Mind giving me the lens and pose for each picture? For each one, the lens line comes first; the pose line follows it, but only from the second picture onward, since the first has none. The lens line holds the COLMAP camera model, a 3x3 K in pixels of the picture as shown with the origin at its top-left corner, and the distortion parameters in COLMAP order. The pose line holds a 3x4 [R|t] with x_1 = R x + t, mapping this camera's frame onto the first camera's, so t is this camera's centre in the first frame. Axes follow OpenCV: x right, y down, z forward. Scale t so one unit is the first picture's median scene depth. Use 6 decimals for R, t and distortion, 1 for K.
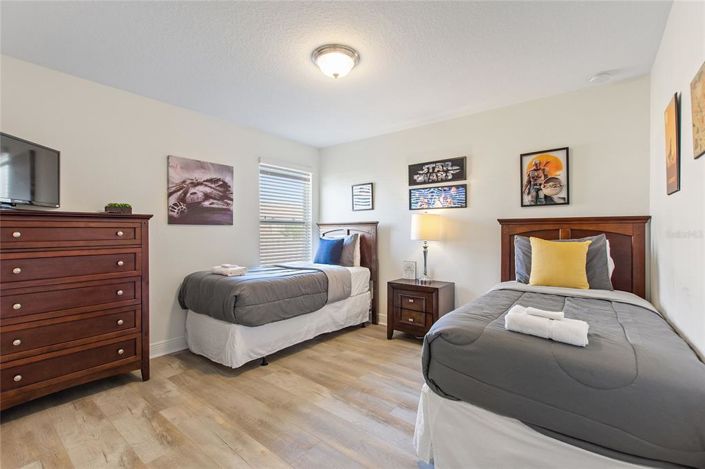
lens RADIAL K [[317.0, 0, 355.3], [0, 317.0, 230.3], [0, 0, 1]] dist [-0.004876, -0.000519]
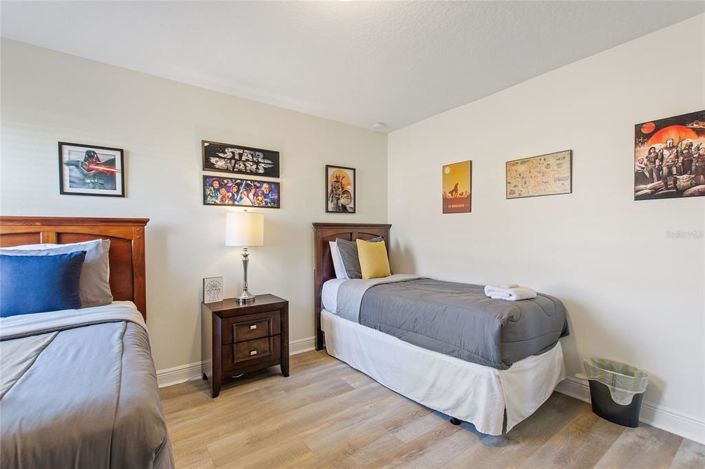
lens RADIAL K [[317.0, 0, 351.8], [0, 317.0, 236.4], [0, 0, 1]] dist [-0.004876, -0.000519]
pose [[0.256090, -0.009426, 0.966607, -0.475192], [0.002642, 0.999956, 0.009051, 0.000430], [-0.966649, 0.000236, 0.256103, 0.567882]]
